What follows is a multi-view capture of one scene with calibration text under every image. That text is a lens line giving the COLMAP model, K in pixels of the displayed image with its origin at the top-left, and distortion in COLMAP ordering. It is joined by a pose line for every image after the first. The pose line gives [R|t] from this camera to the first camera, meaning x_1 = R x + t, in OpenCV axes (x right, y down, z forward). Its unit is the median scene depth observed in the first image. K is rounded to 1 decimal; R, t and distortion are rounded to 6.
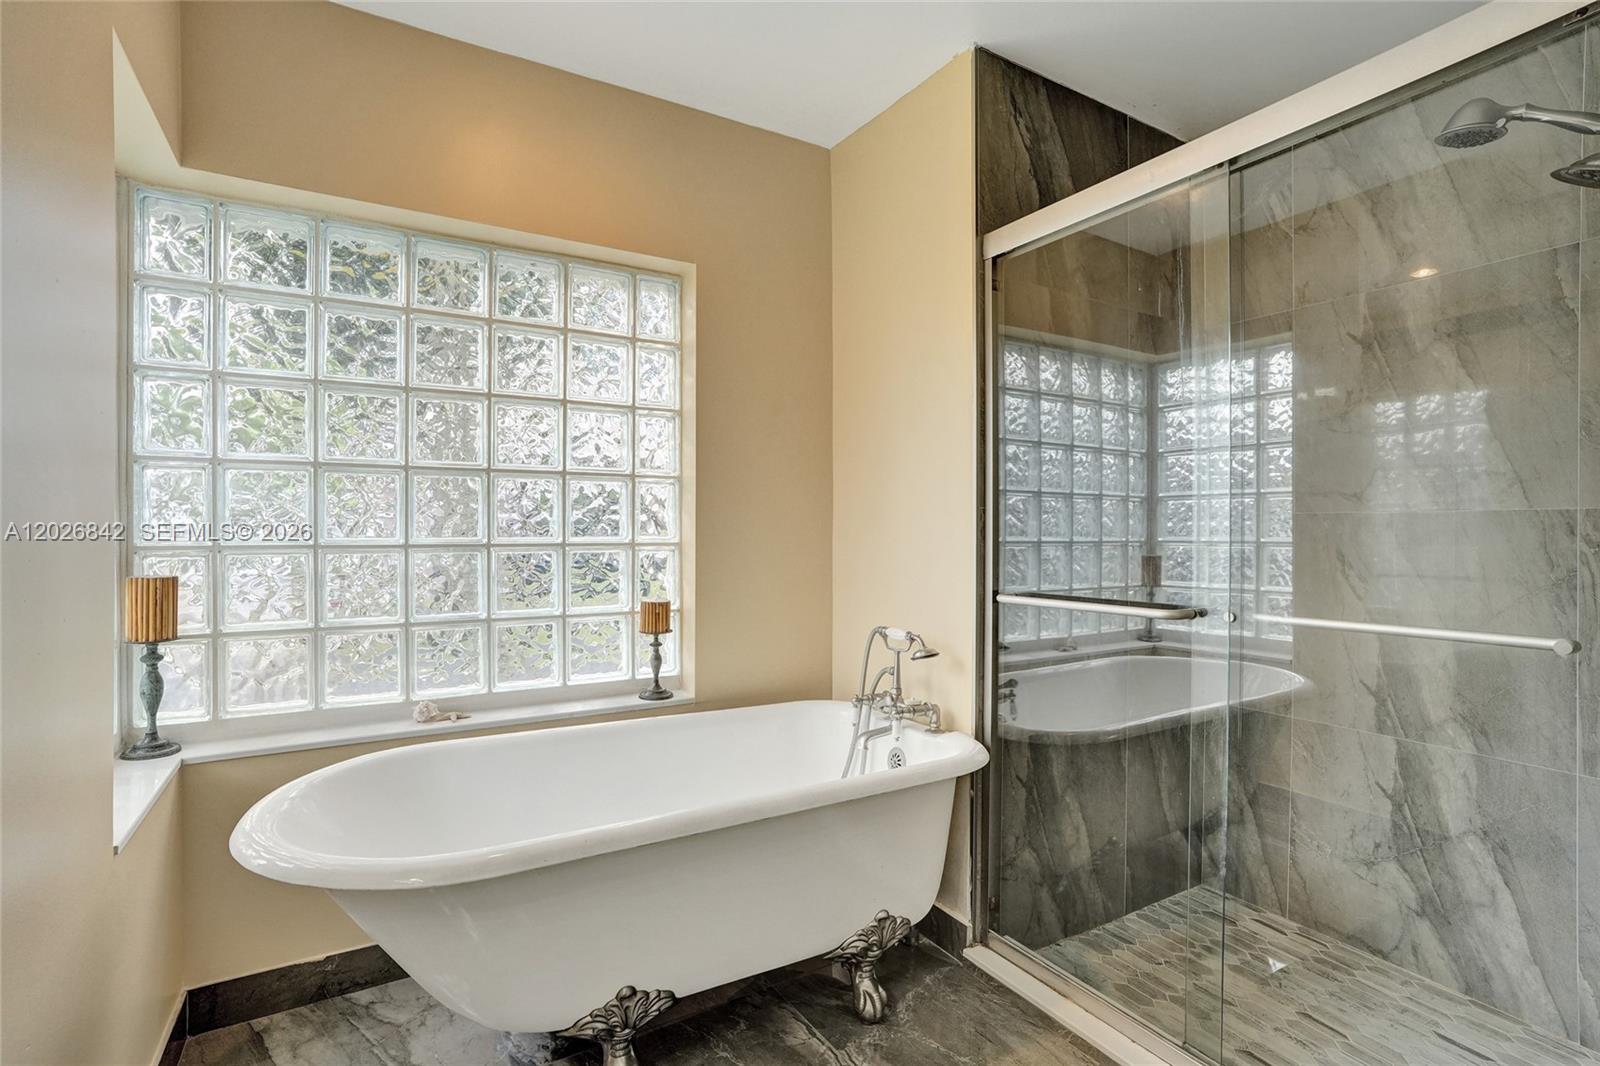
lens RADIAL K [[756.3, 0, 799.2], [0, 756.3, 533.8], [0, 0, 1]] dist [-0.054410, 0.028164]
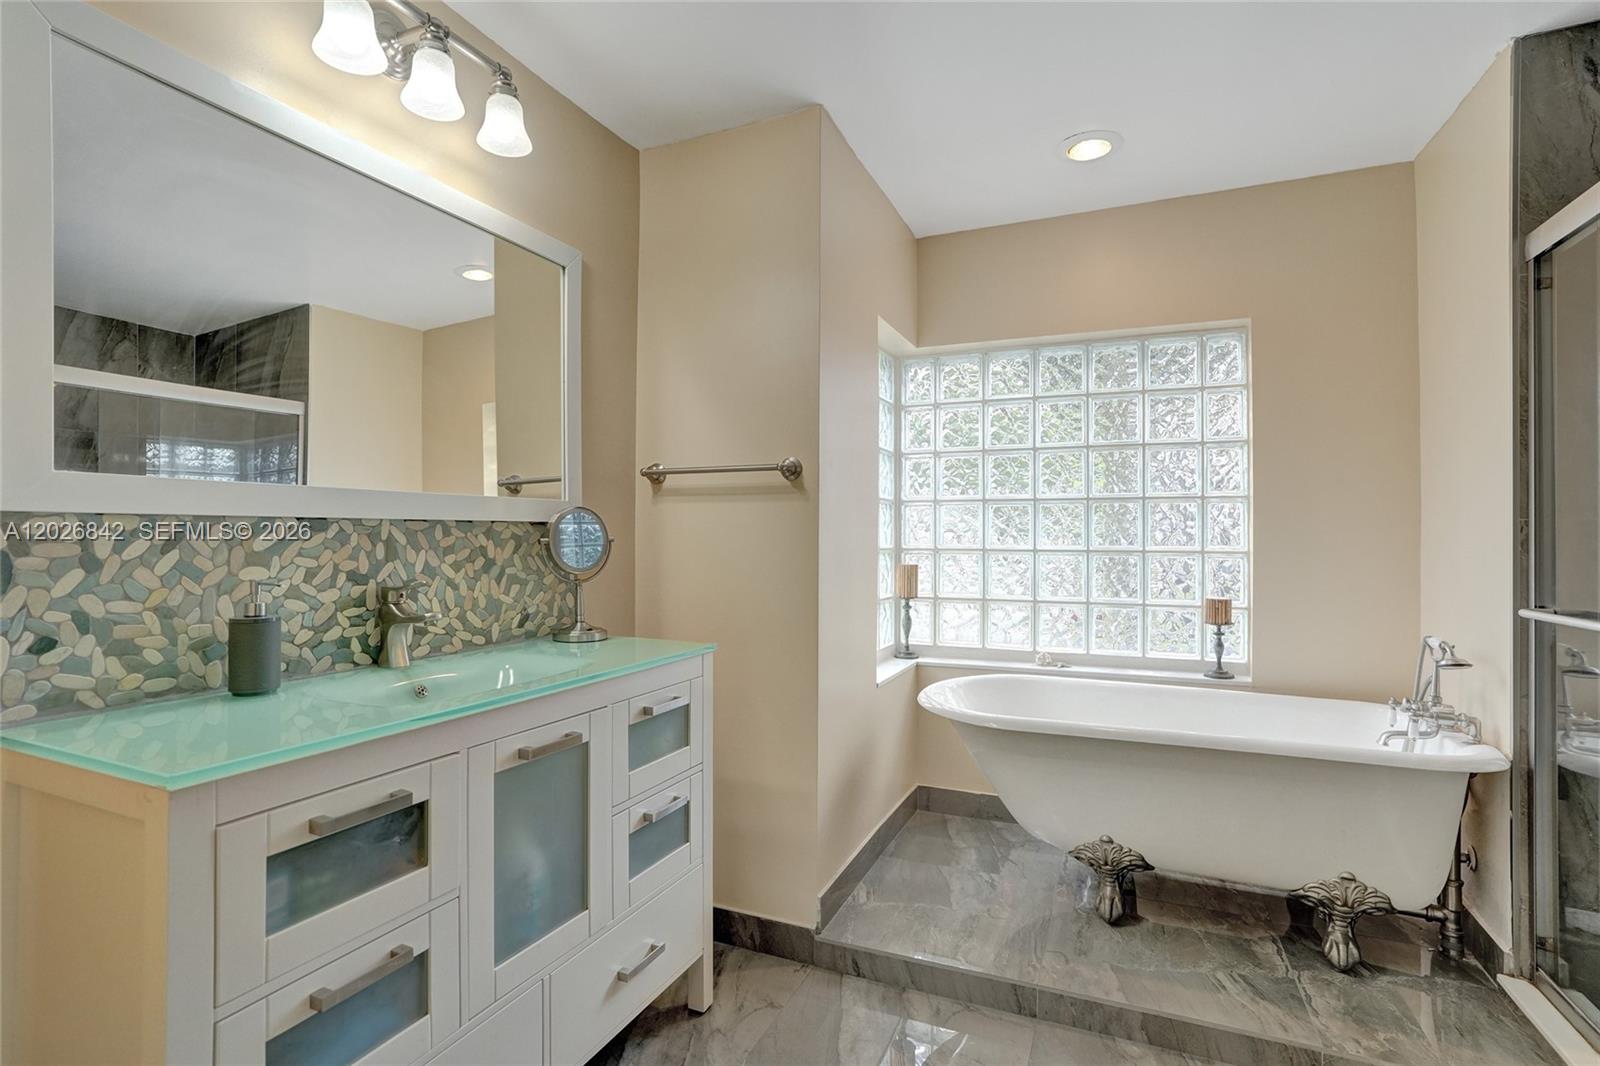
lens RADIAL K [[756.3, 0, 799.2], [0, 756.3, 533.8], [0, 0, 1]] dist [-0.054410, 0.028164]
pose [[0.575750, -0.002371, -0.817622, 0.496781], [-0.005209, 0.999965, -0.006568, -0.005370], [0.817609, 0.008041, 0.575718, -0.313924]]
